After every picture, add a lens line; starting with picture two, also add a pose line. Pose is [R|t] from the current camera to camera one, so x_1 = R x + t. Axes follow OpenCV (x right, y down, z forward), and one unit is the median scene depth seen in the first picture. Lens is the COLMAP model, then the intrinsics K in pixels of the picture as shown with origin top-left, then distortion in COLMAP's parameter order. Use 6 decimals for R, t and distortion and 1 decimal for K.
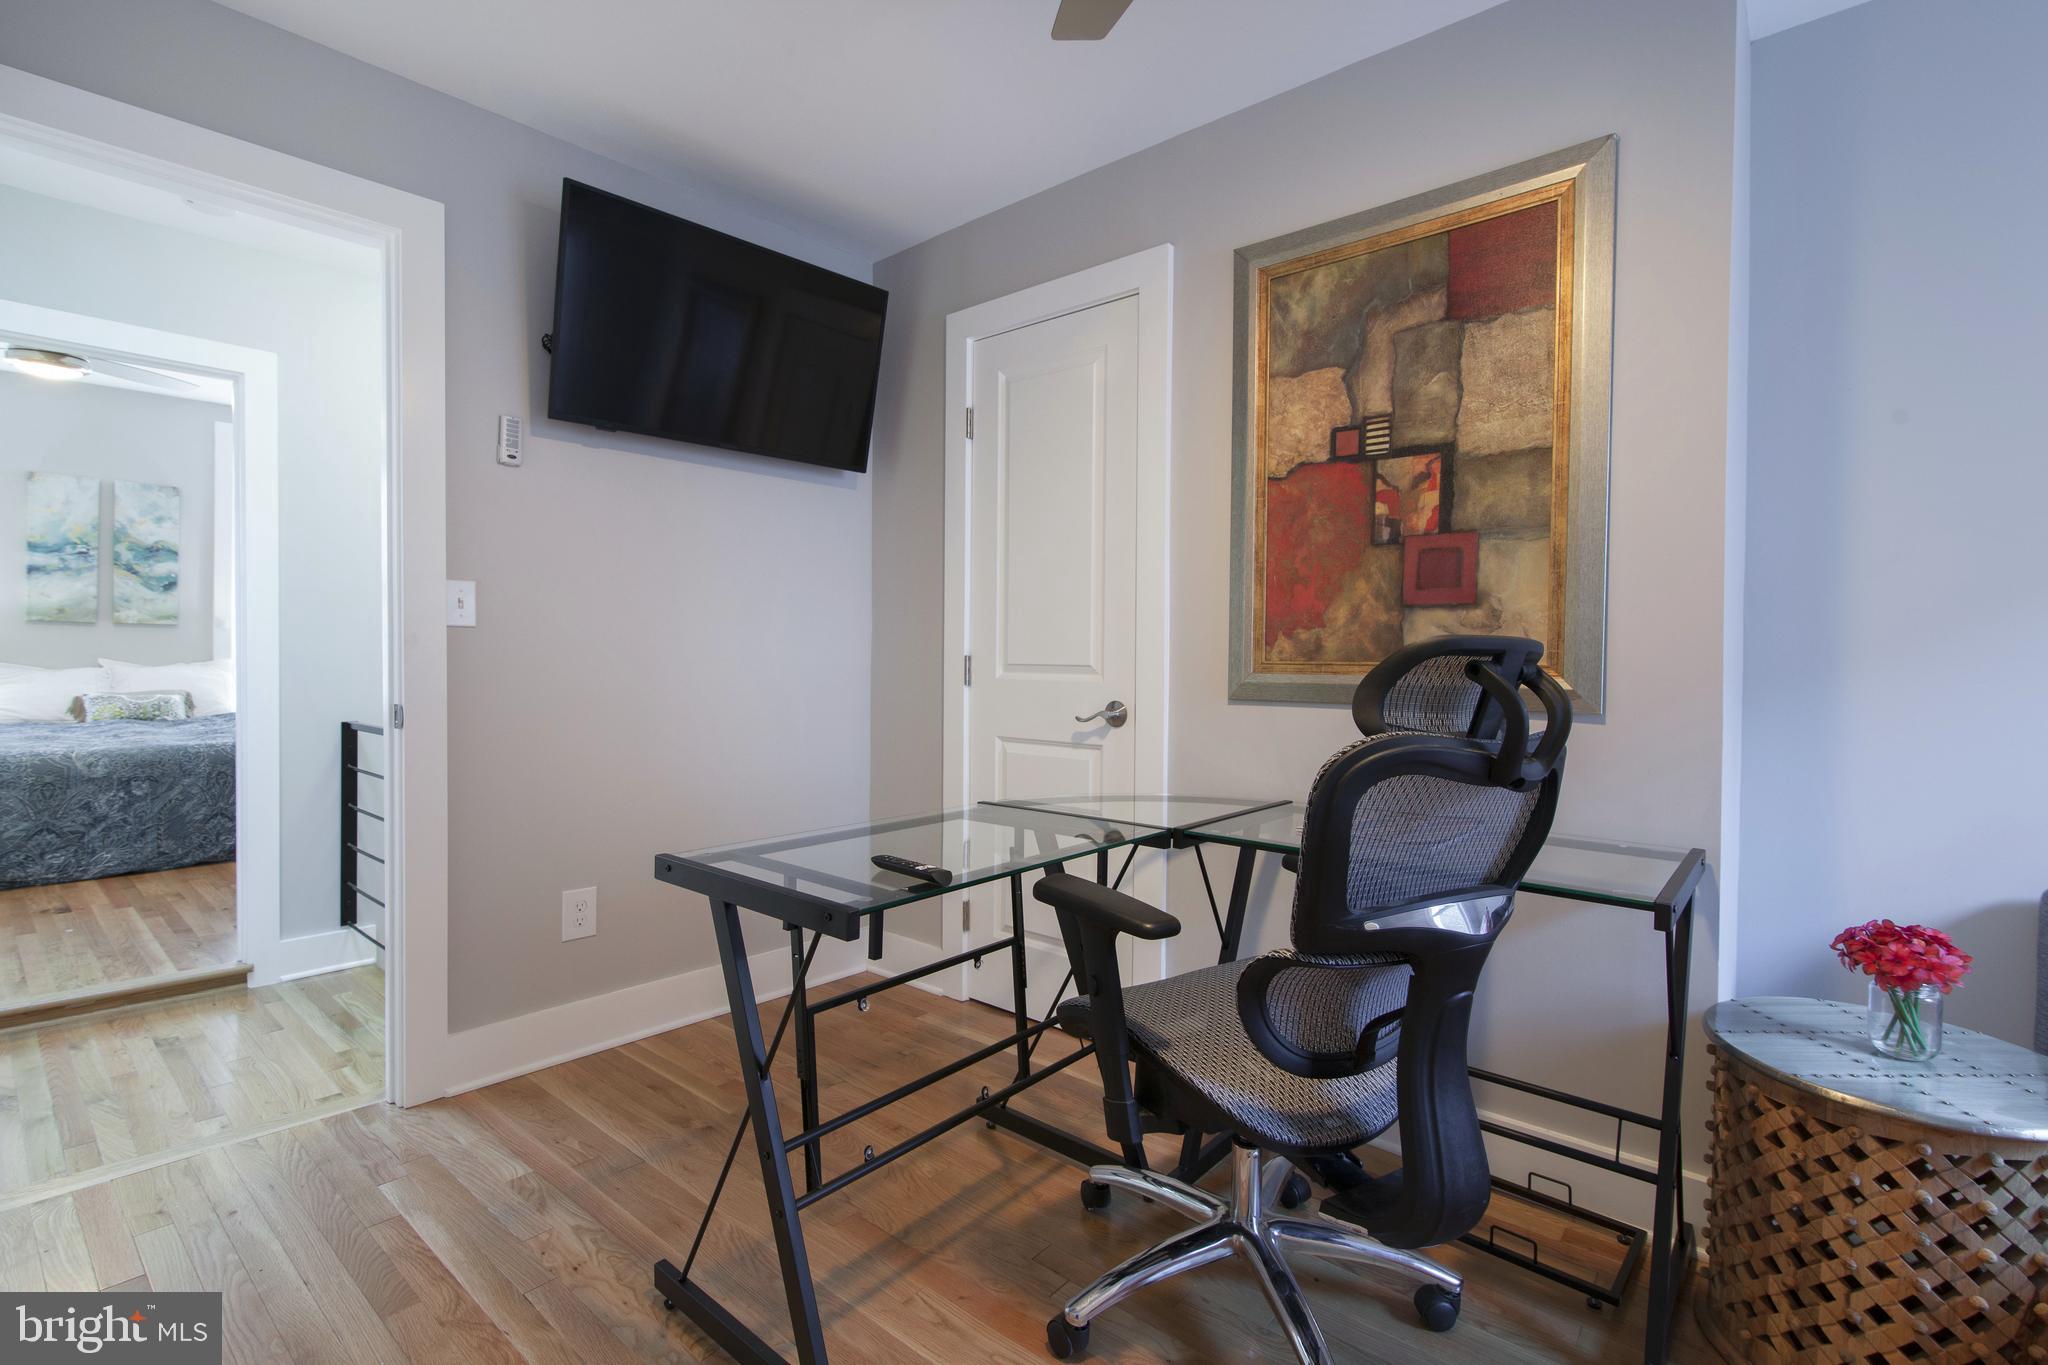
lens RADIAL K [[940.6, 0, 949.1], [0, 940.6, 676.7], [0, 0, 1]] dist [-0.001828, 0.000152]
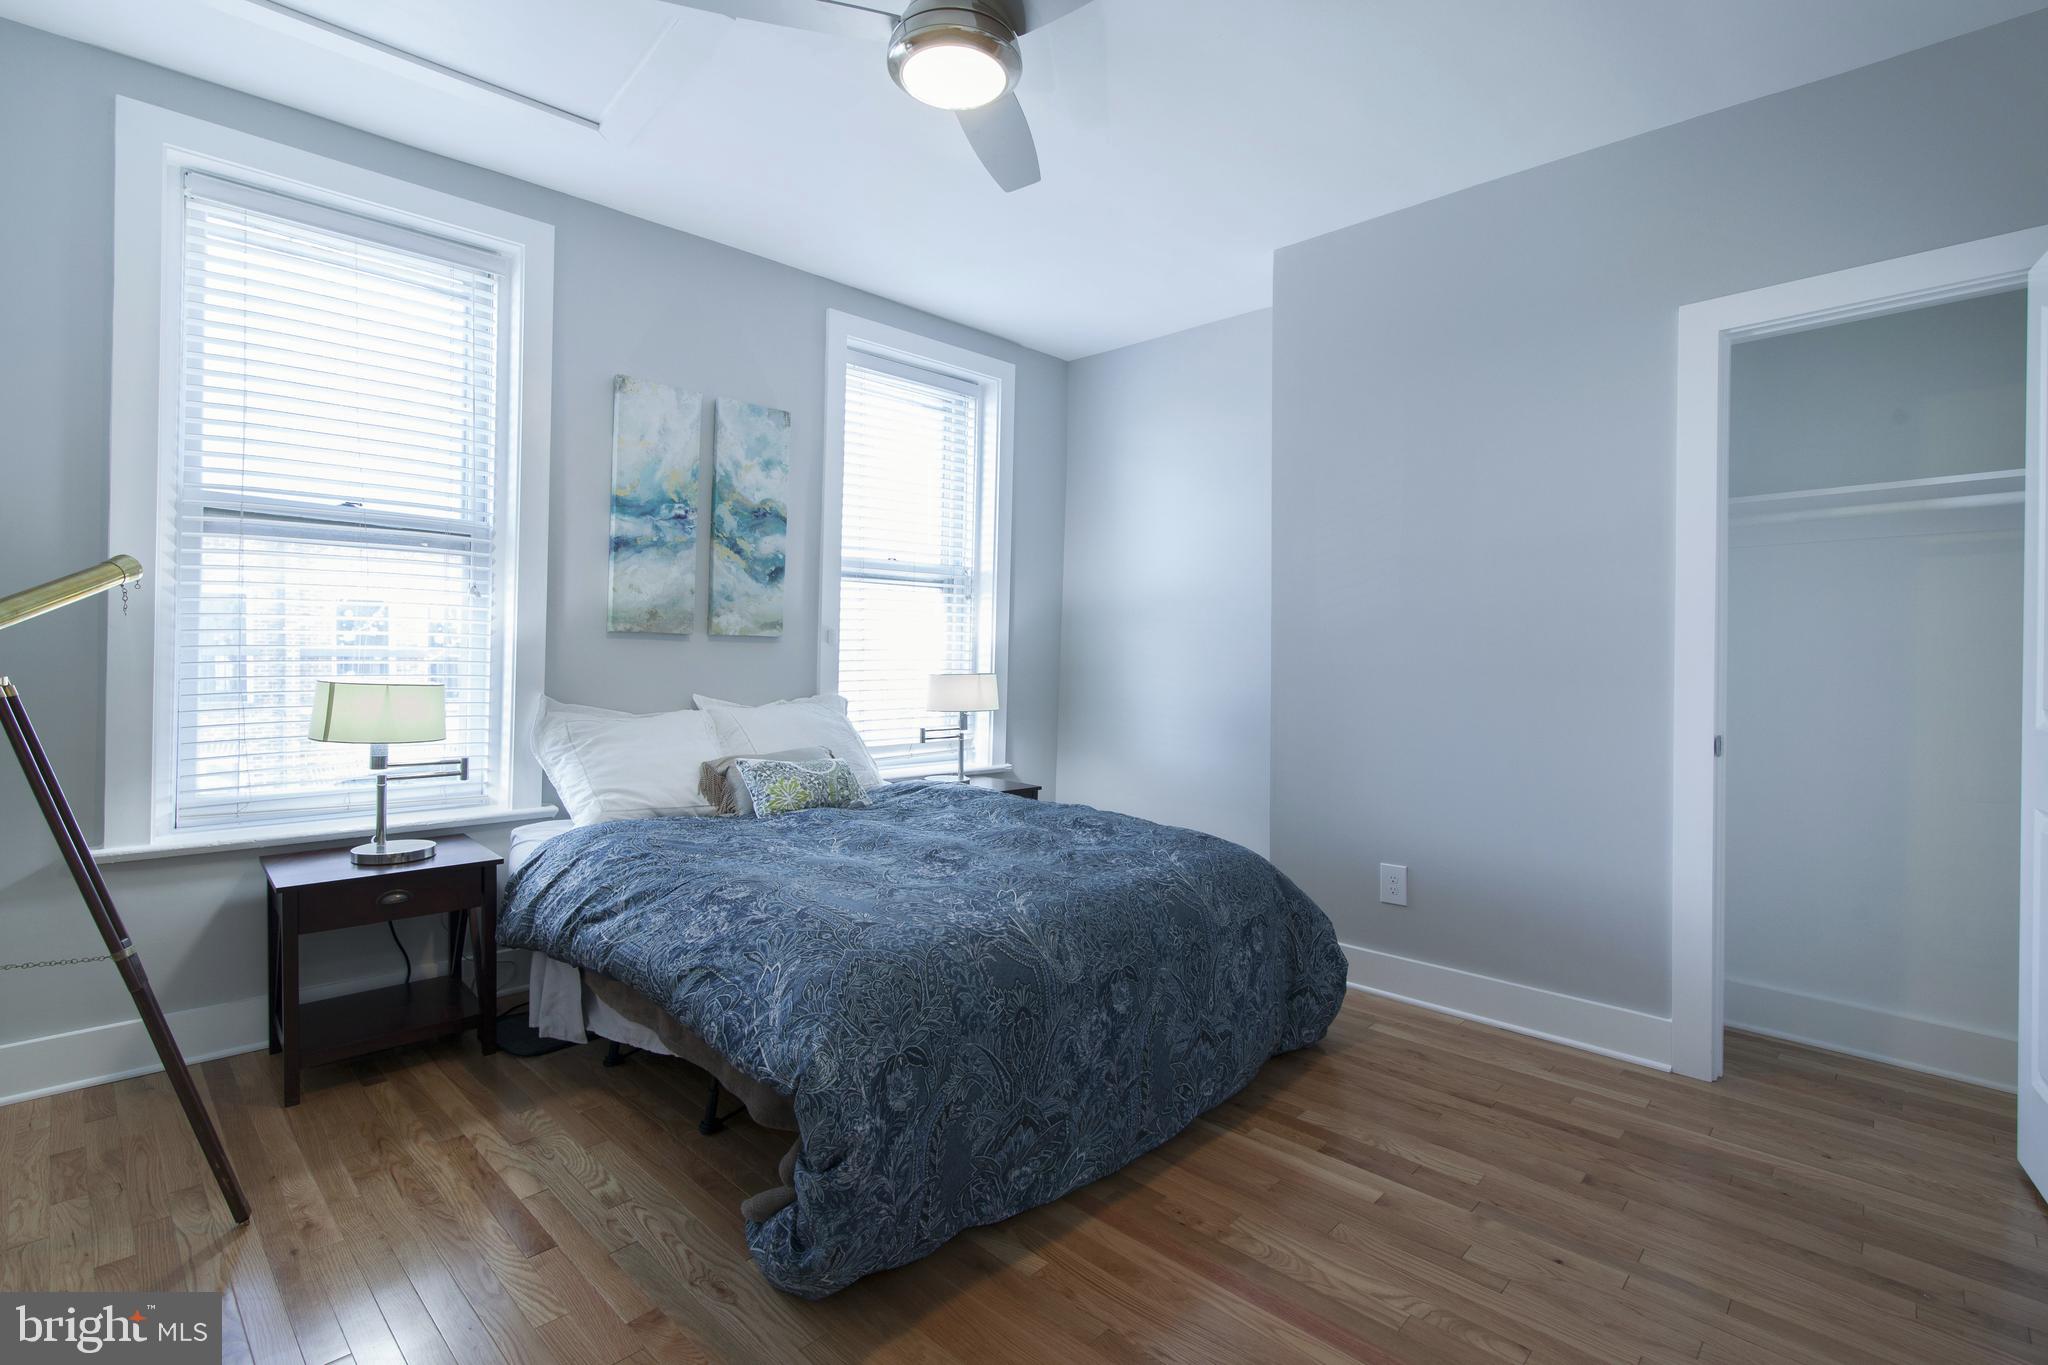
lens RADIAL K [[940.6, 0, 947.7], [0, 940.6, 682.9], [0, 0, 1]] dist [-0.001828, 0.000152]
pose [[0.998527, 0.005470, -0.053983, -0.721685], [-0.005246, 0.999977, 0.004288, -0.030405], [0.054005, -0.003999, 0.998533, 0.415845]]
